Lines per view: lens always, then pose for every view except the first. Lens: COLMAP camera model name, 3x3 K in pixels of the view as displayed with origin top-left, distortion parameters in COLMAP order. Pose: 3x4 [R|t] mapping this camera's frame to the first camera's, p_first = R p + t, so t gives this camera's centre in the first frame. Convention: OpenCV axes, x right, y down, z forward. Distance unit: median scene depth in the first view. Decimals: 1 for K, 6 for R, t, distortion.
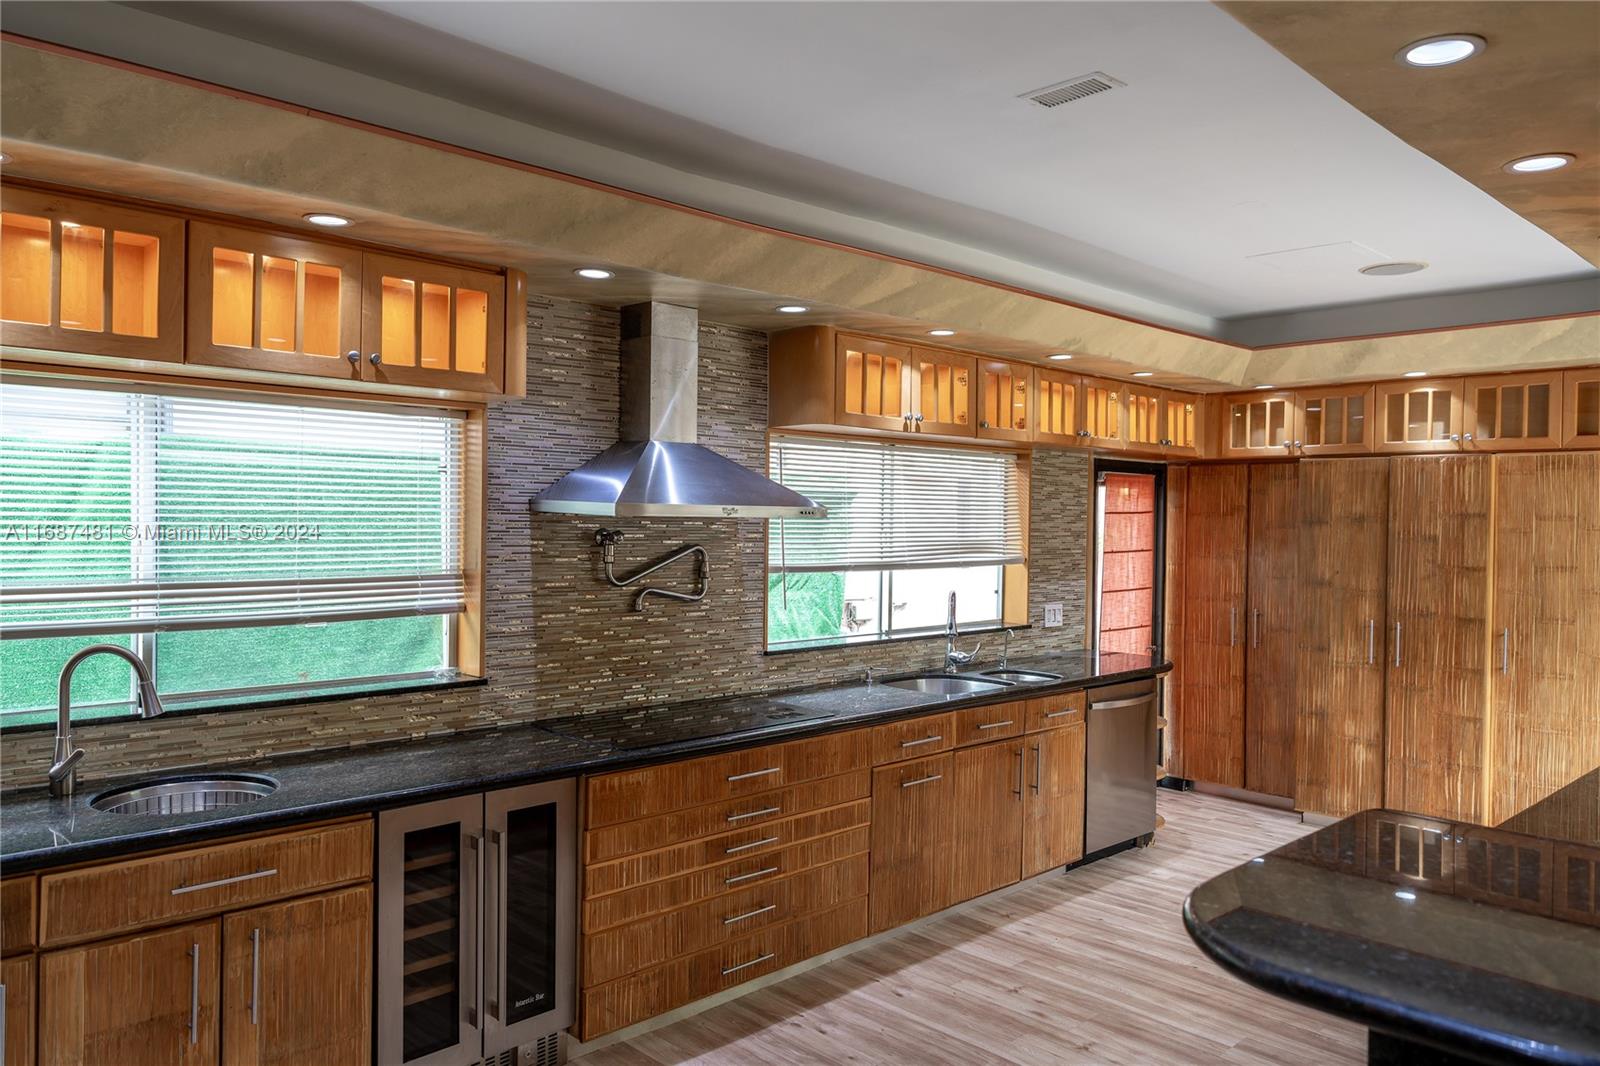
lens RADIAL K [[1117.0, 0, 794.7], [0, 1117.0, 527.8], [0, 0, 1]] dist [-0.006389, 0.001606]
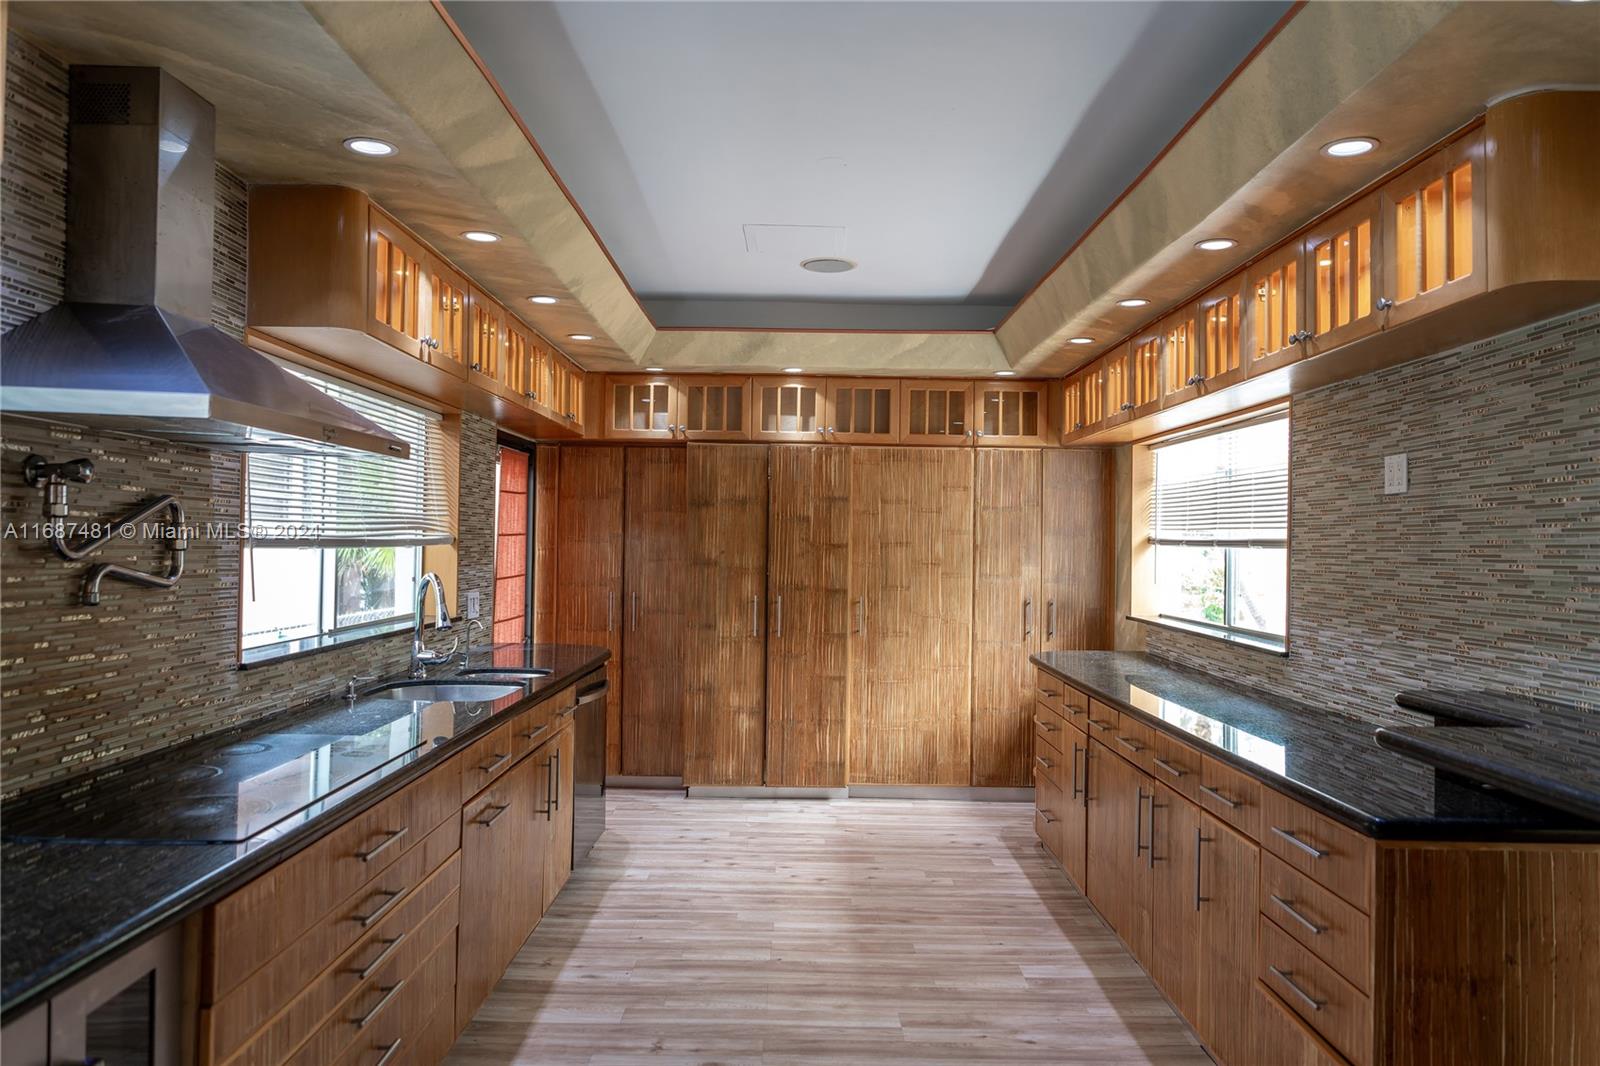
lens RADIAL K [[1079.8, 0, 802.1], [0, 1079.8, 527.3], [0, 0, 1]] dist [-0.002001, -0.002942]
pose [[0.693301, 0.007937, 0.720604, -0.212273], [0.000034, 0.999939, -0.011047, 0.030519], [-0.720648, 0.007683, 0.693259, 0.263984]]
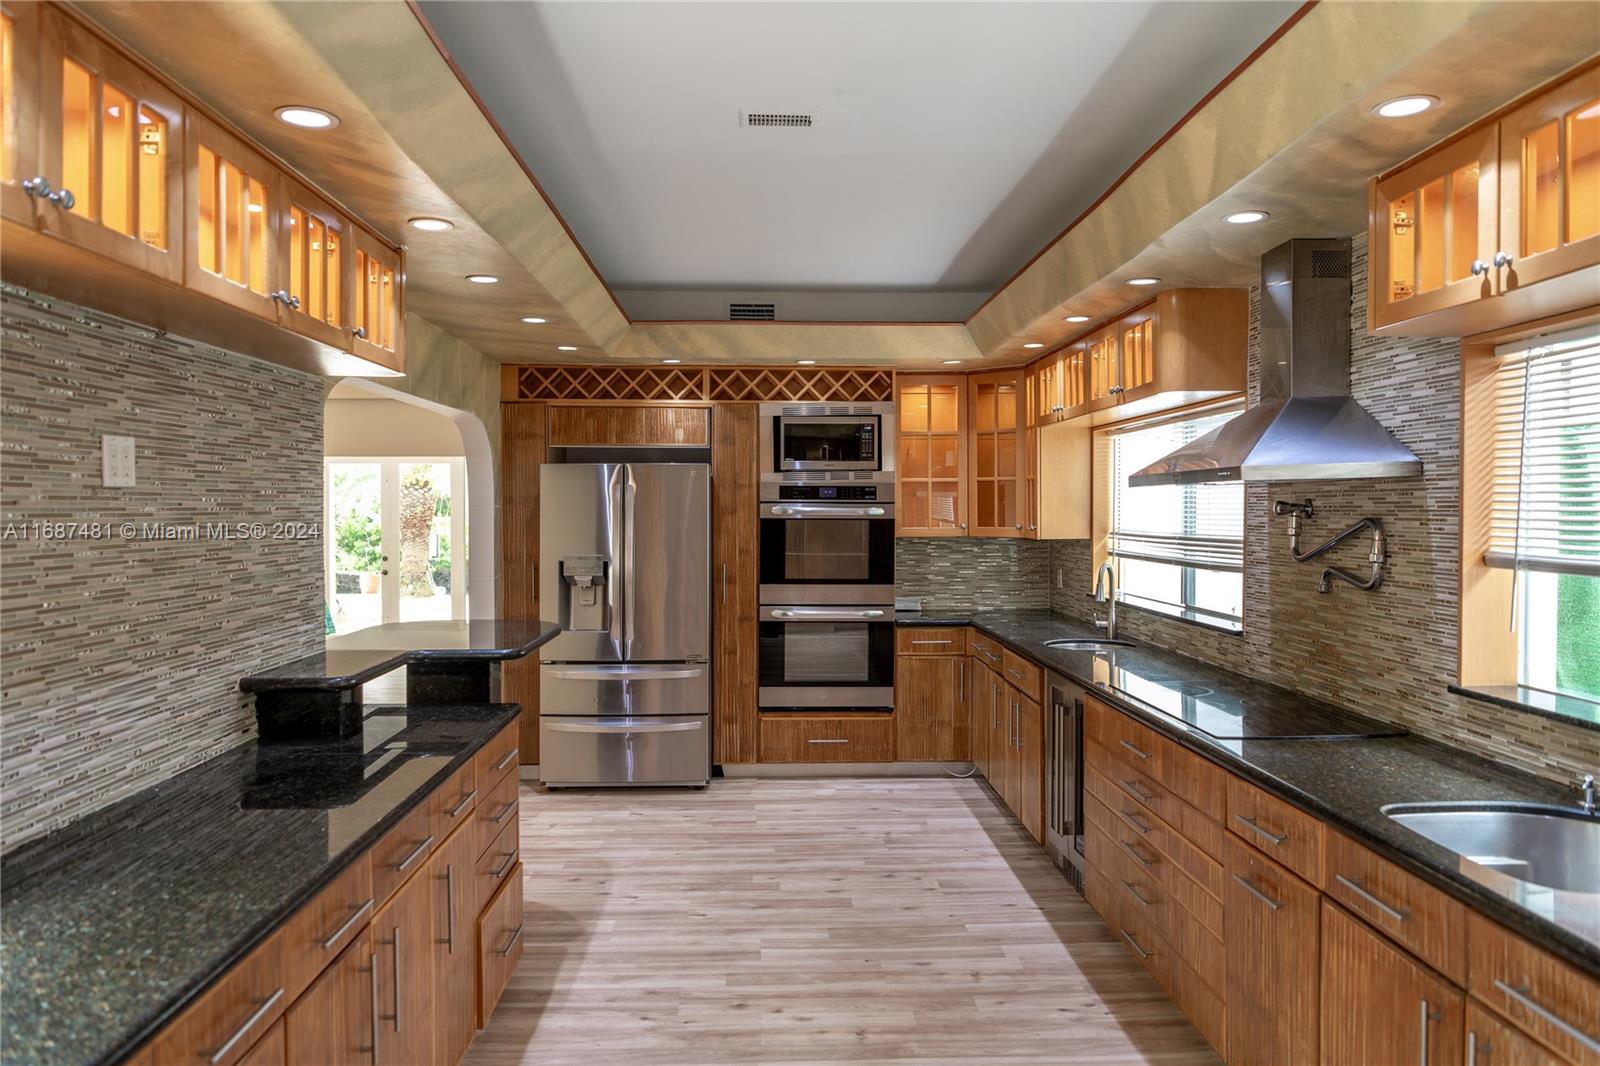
lens RADIAL K [[1079.8, 0, 802.1], [0, 1079.8, 527.3], [0, 0, 1]] dist [-0.002001, -0.002942]
pose [[-0.661118, 0.000432, -0.750282, 0.571963], [-0.012579, 0.999853, 0.011660, 0.013701], [0.750177, 0.017146, -0.661015, 0.934392]]
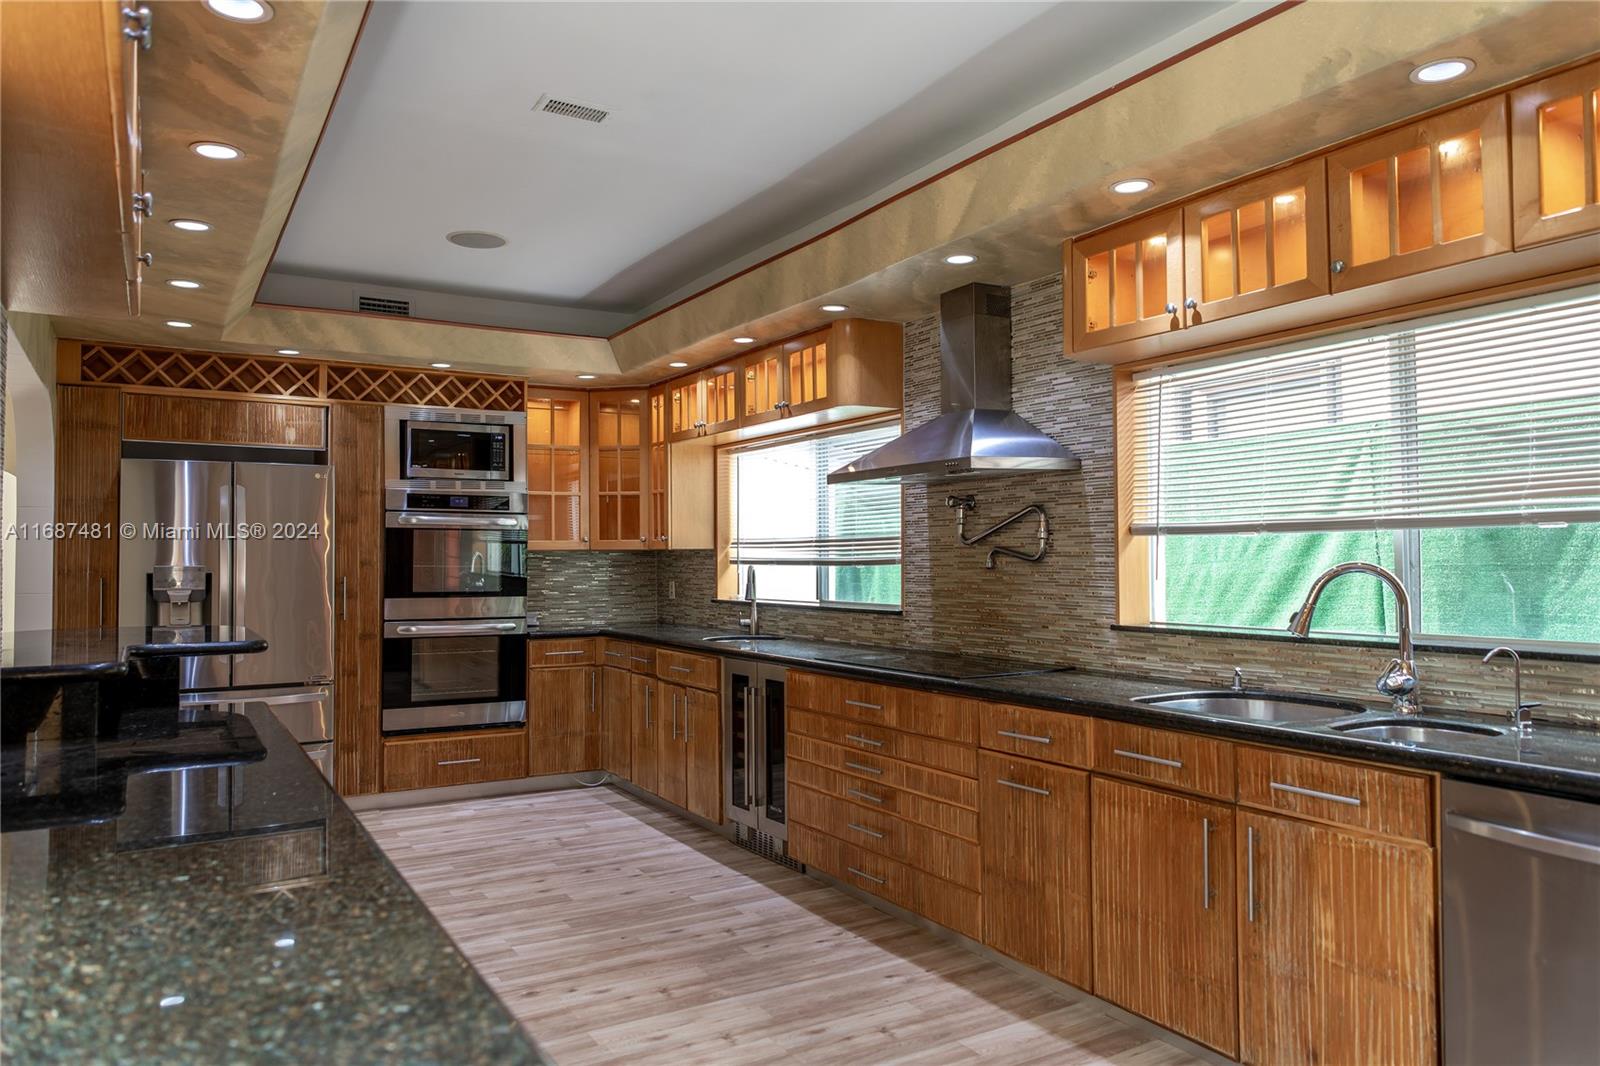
lens RADIAL K [[1095.8, 0, 799.9], [0, 1095.8, 525.6], [0, 0, 1]] dist [-0.003068, -0.000165]
pose [[-0.223897, -0.041013, -0.973749, 0.704147], [-0.004563, 0.999147, -0.041033, 0.057862], [0.974602, -0.004744, -0.223894, 0.790037]]
